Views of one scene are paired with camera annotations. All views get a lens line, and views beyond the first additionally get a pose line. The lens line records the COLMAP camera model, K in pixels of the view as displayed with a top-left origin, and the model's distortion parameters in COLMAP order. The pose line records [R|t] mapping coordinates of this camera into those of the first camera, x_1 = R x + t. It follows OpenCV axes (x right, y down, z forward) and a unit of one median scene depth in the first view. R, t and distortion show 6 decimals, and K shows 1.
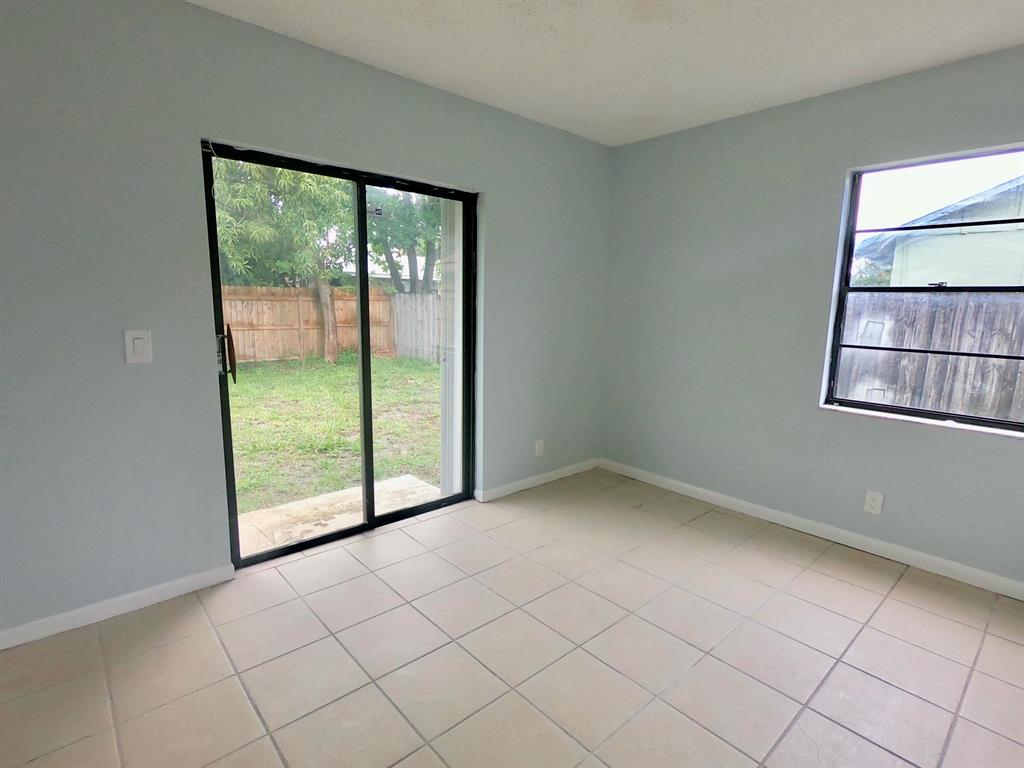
lens RADIAL K [[519.8, 0, 523.0], [0, 519.8, 382.8], [0, 0, 1]] dist [0.002875, 0.000331]
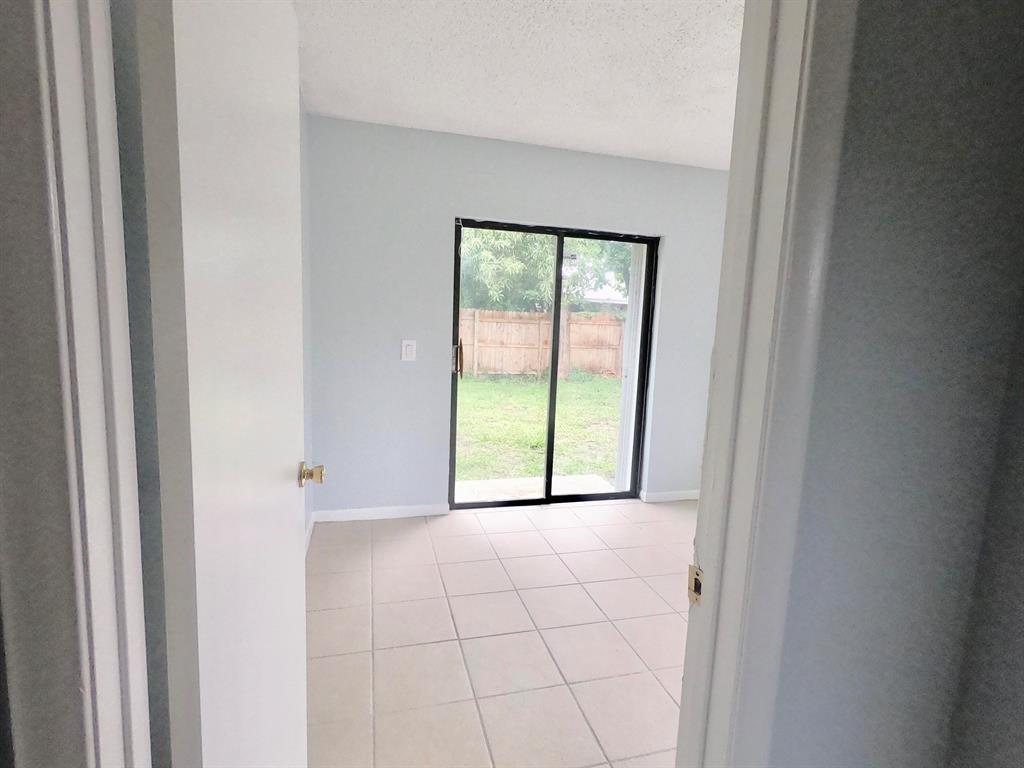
lens RADIAL K [[519.8, 0, 531.9], [0, 519.8, 382.0], [0, 0, 1]] dist [0.002875, 0.000331]
pose [[0.904800, 0.069660, -0.420100, 0.167672], [-0.090364, 0.995470, -0.029559, 0.024430], [0.416137, 0.064707, 0.906996, -0.167222]]
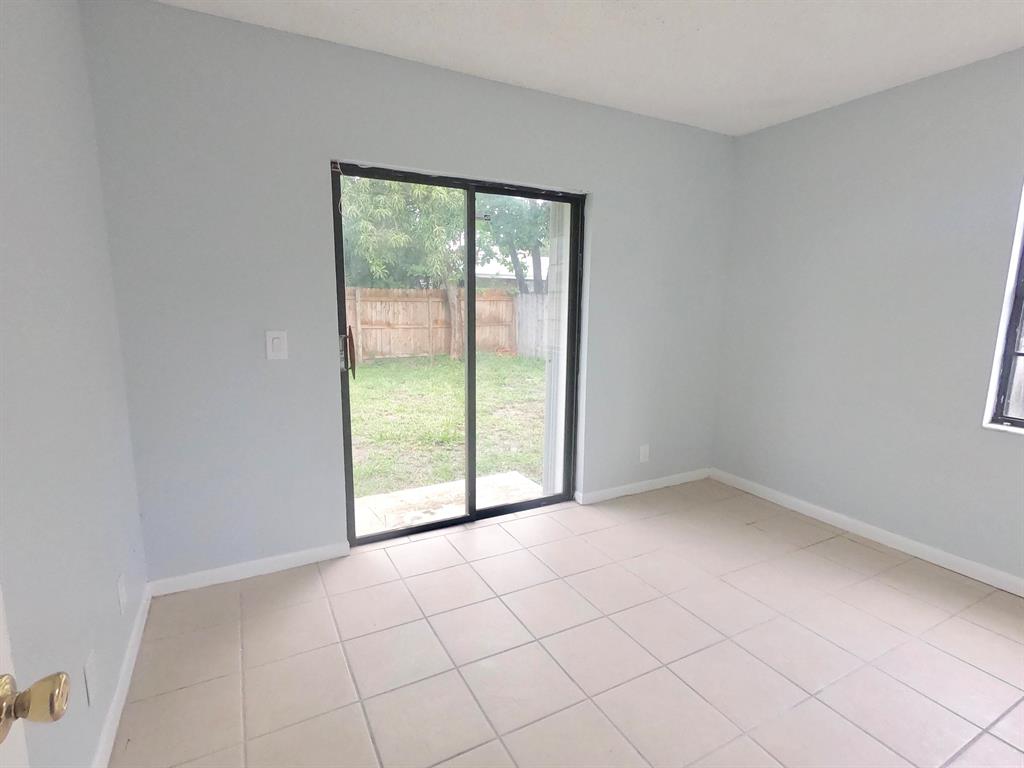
lens RADIAL K [[519.8, 0, 522.3], [0, 519.8, 383.0], [0, 0, 1]] dist [0.002875, 0.000331]
pose [[0.972153, 0.030690, -0.232331, 0.036439], [-0.030219, 0.999528, 0.005586, -0.005429], [0.232392, 0.001591, 0.972621, 0.005608]]
